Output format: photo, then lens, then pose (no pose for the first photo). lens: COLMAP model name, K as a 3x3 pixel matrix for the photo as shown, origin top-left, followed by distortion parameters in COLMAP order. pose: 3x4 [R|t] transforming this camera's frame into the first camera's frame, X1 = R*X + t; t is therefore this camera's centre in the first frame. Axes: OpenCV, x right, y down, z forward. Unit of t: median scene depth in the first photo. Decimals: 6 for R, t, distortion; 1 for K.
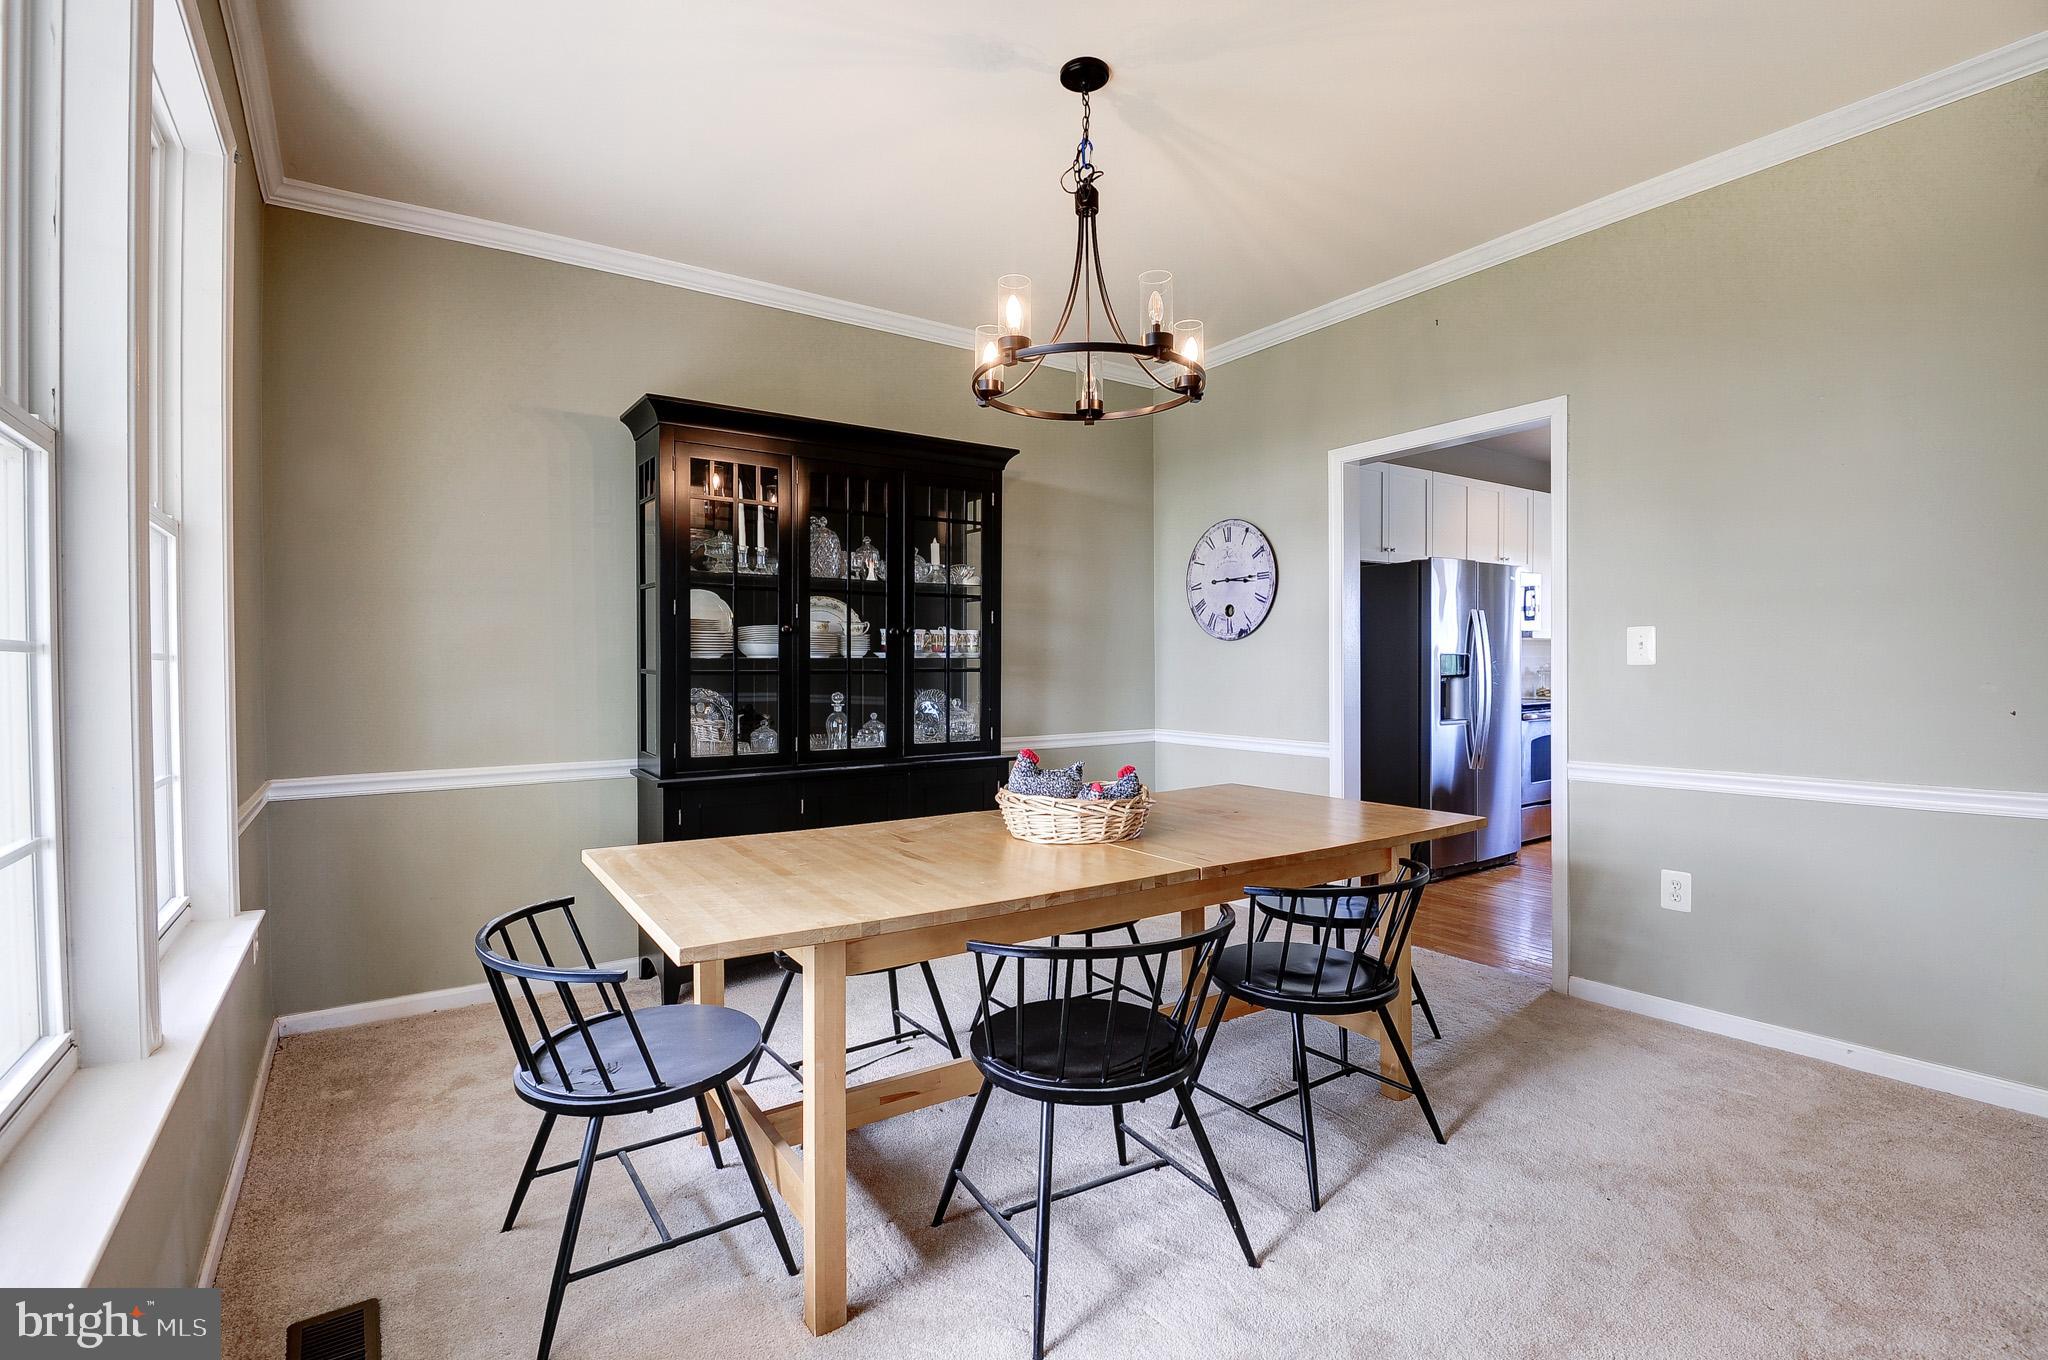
lens RADIAL K [[947.7, 0, 1031.8], [0, 947.7, 685.5], [0, 0, 1]] dist [0.001801, -0.014291]
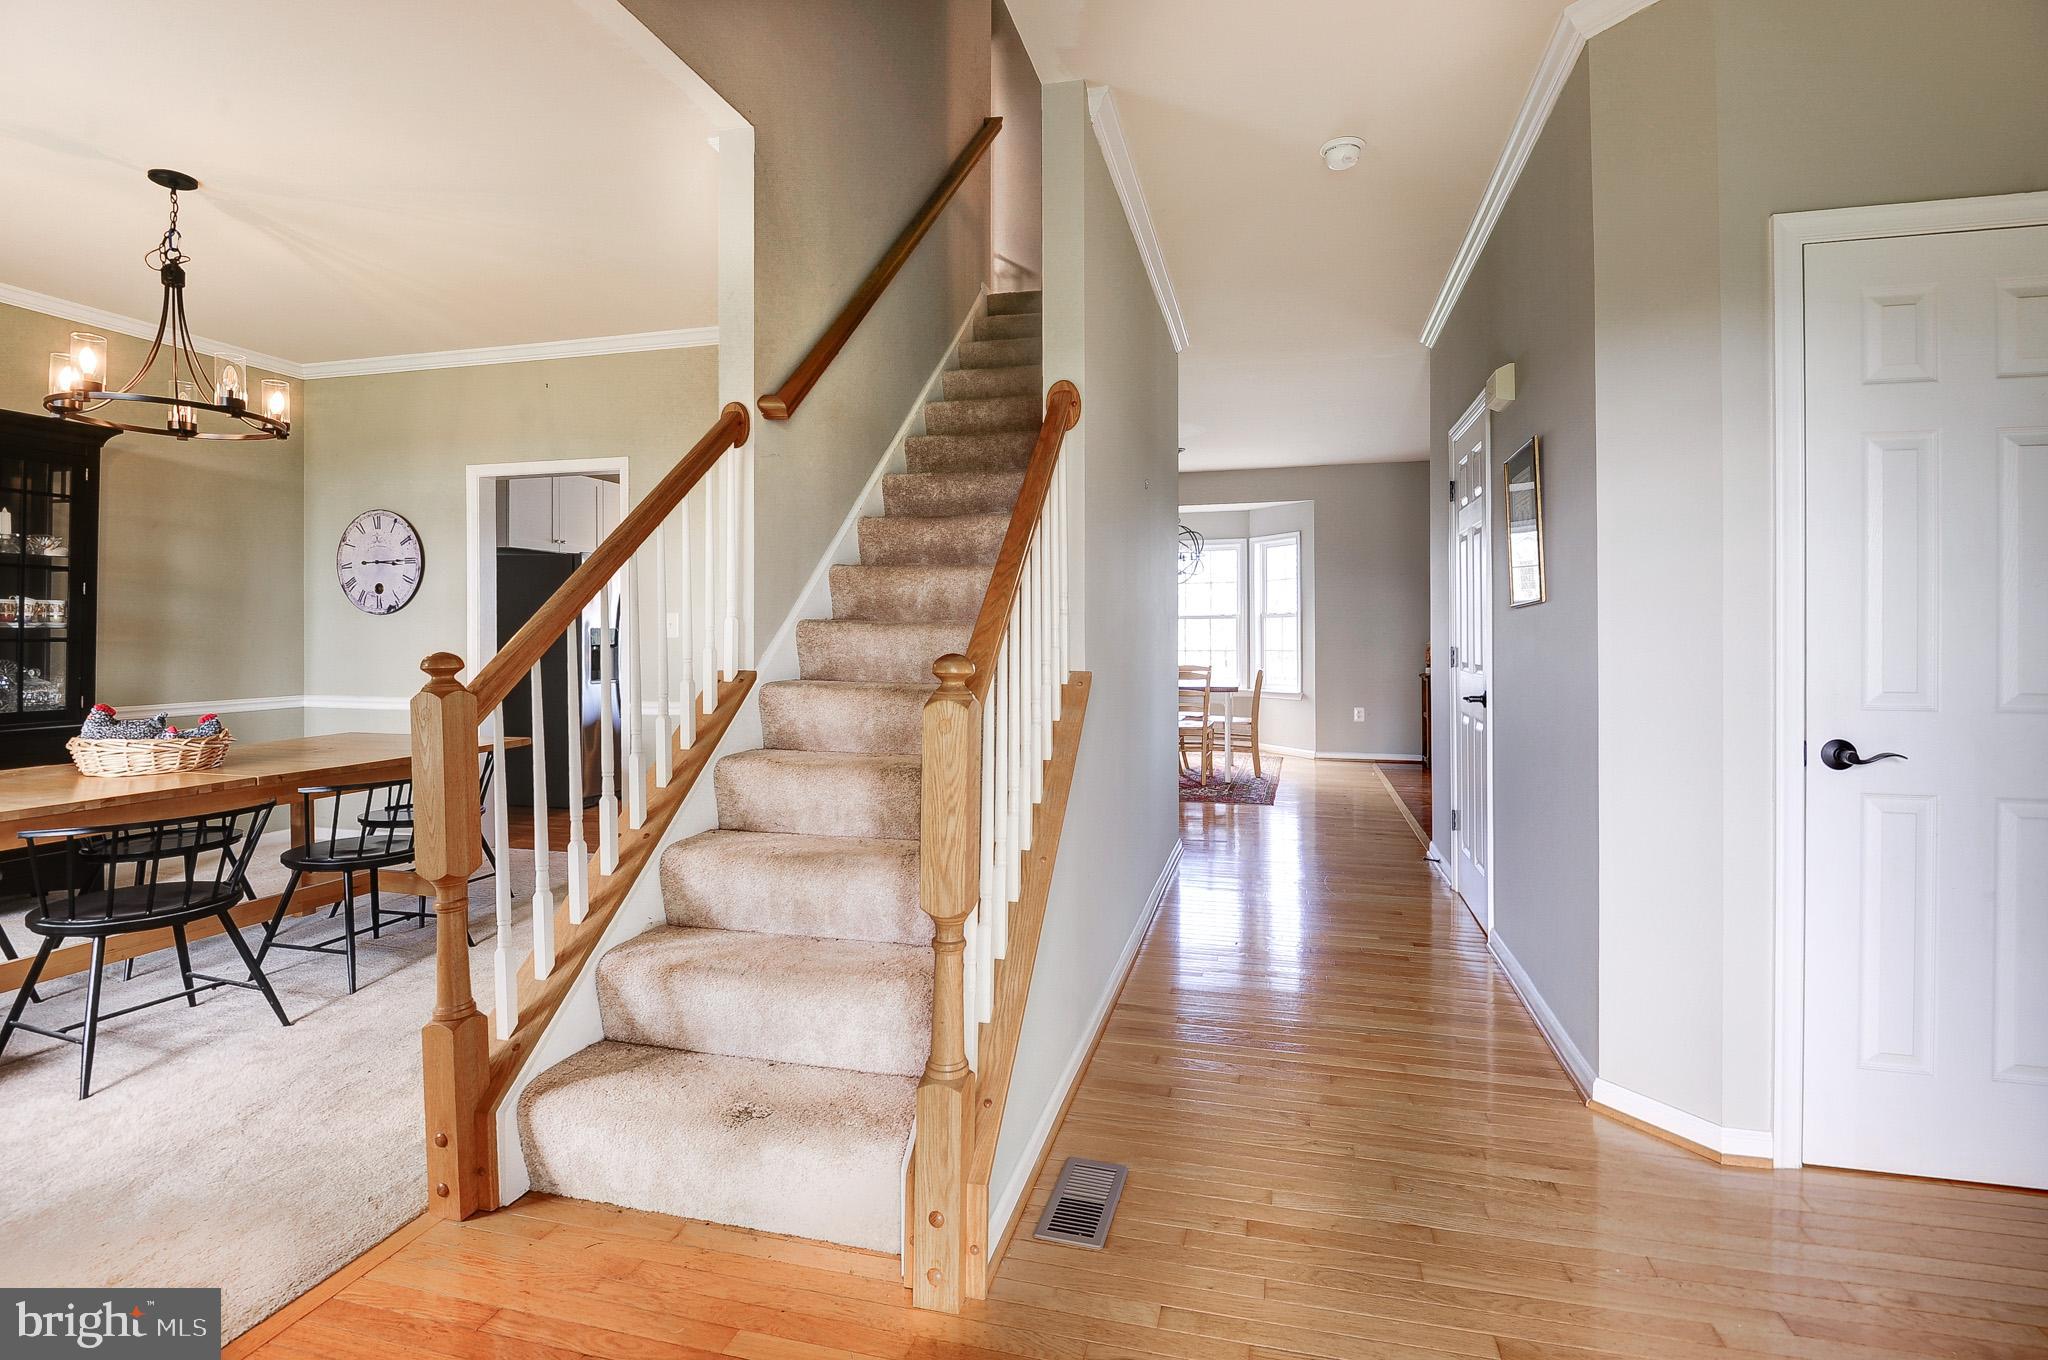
lens RADIAL K [[945.6, 0, 1054.1], [0, 945.6, 631.4], [0, 0, 1]] dist [0.001472, -0.007871]
pose [[0.744663, 0.007836, 0.667395, 0.069985], [0.009753, 0.999697, -0.022619, 0.008527], [-0.667370, 0.023353, 0.744360, -0.510630]]
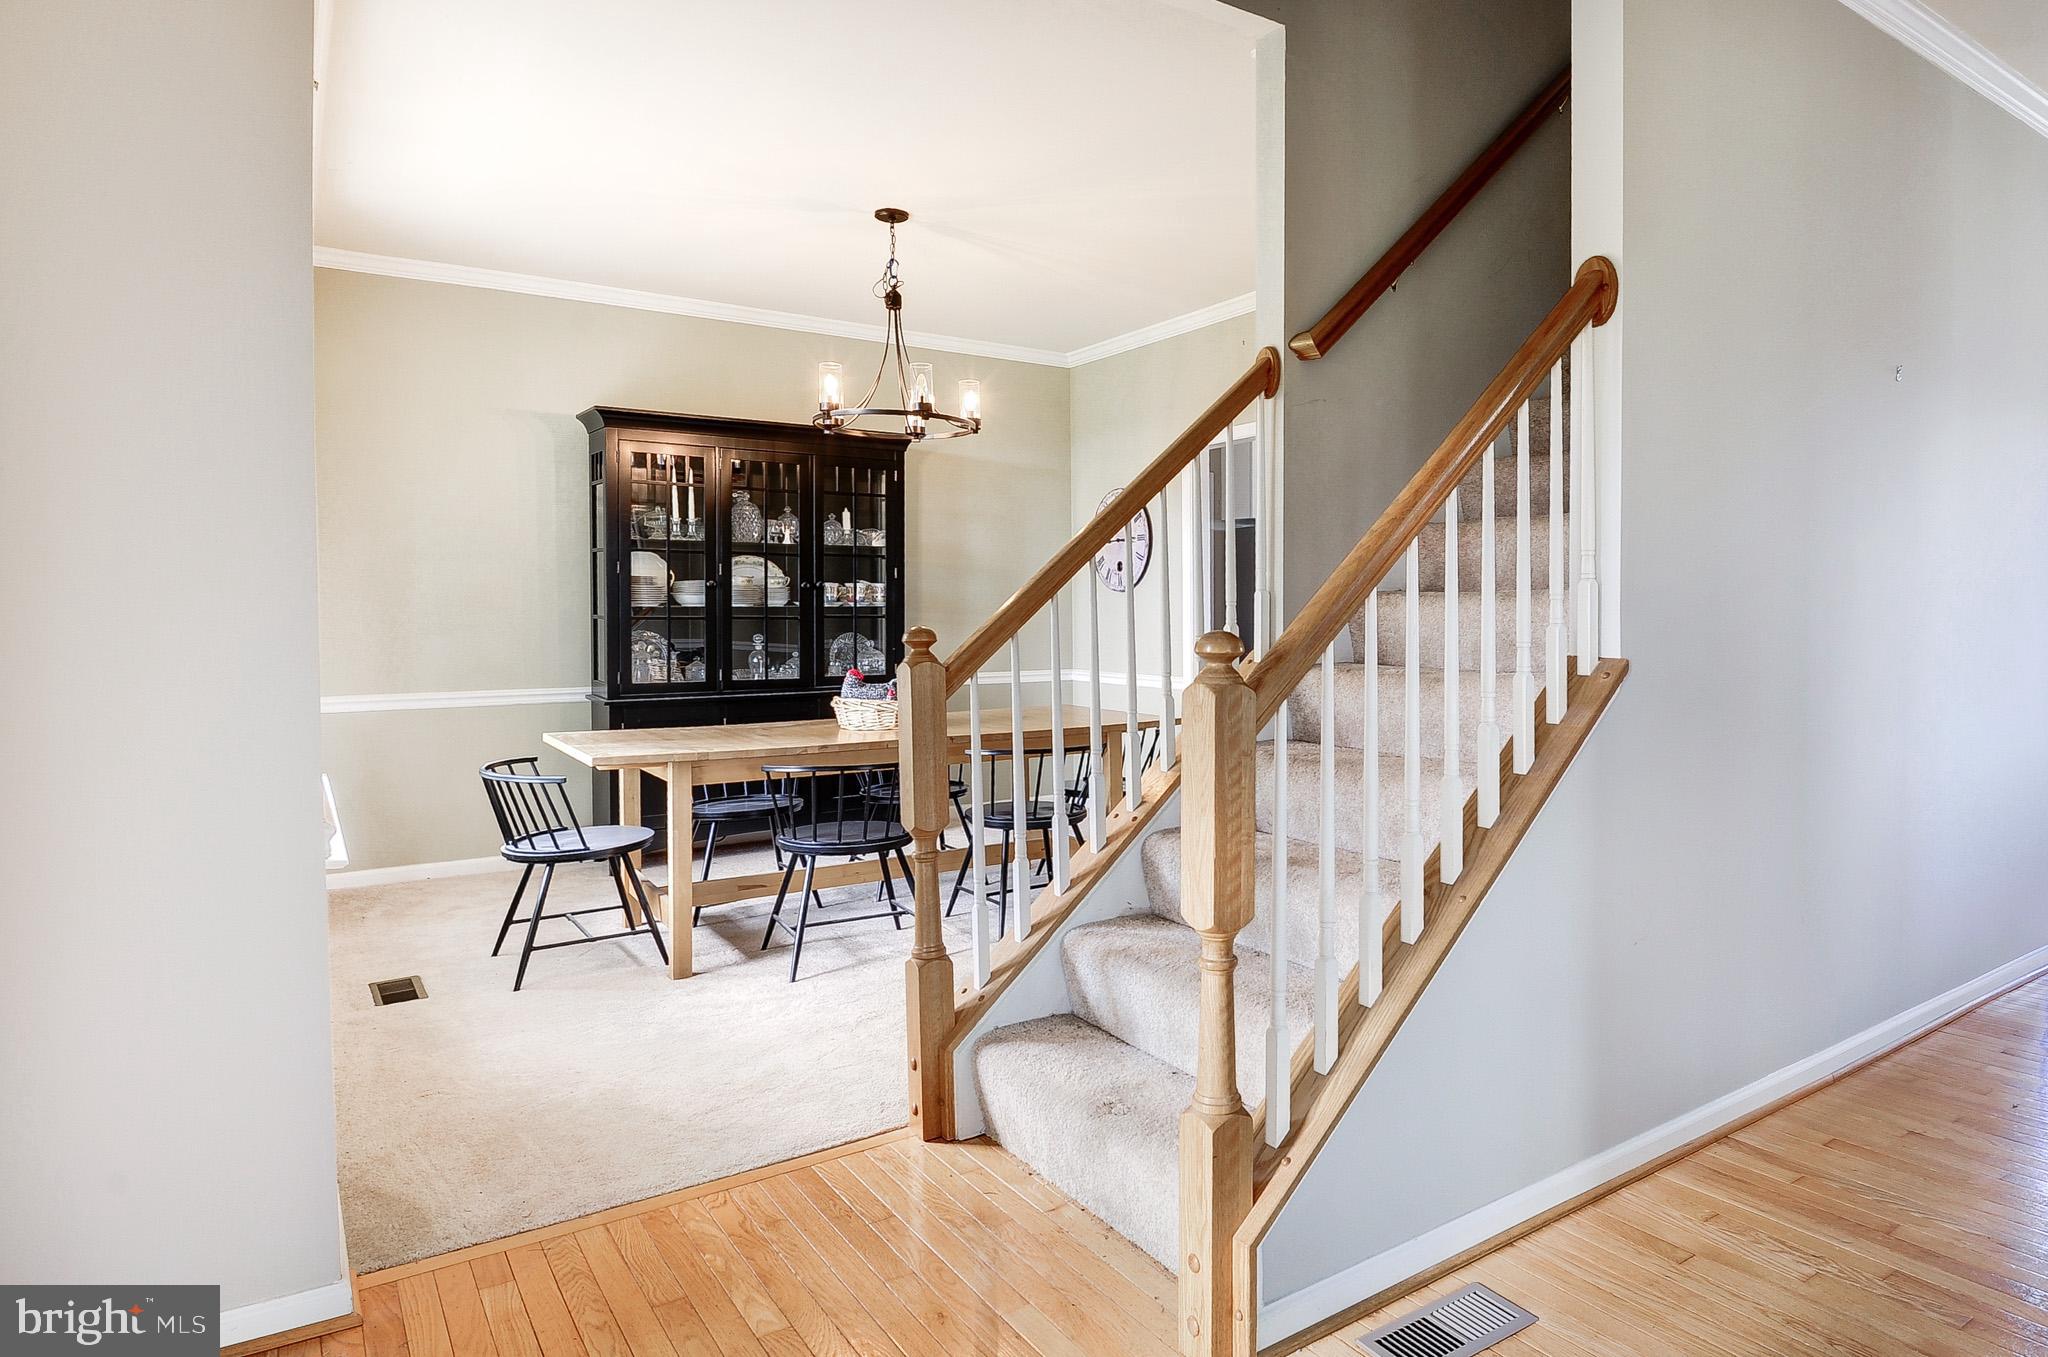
lens RADIAL K [[1223.8, 0, 1223.3], [0, 1223.8, 645.4], [0, 0, 1]] dist [0.003703, -0.000567]
pose [[0.998305, 0.002213, 0.058164, 0.319839], [-0.002532, 0.999982, 0.005406, 0.012281], [-0.058151, -0.005544, 0.998292, -0.655767]]
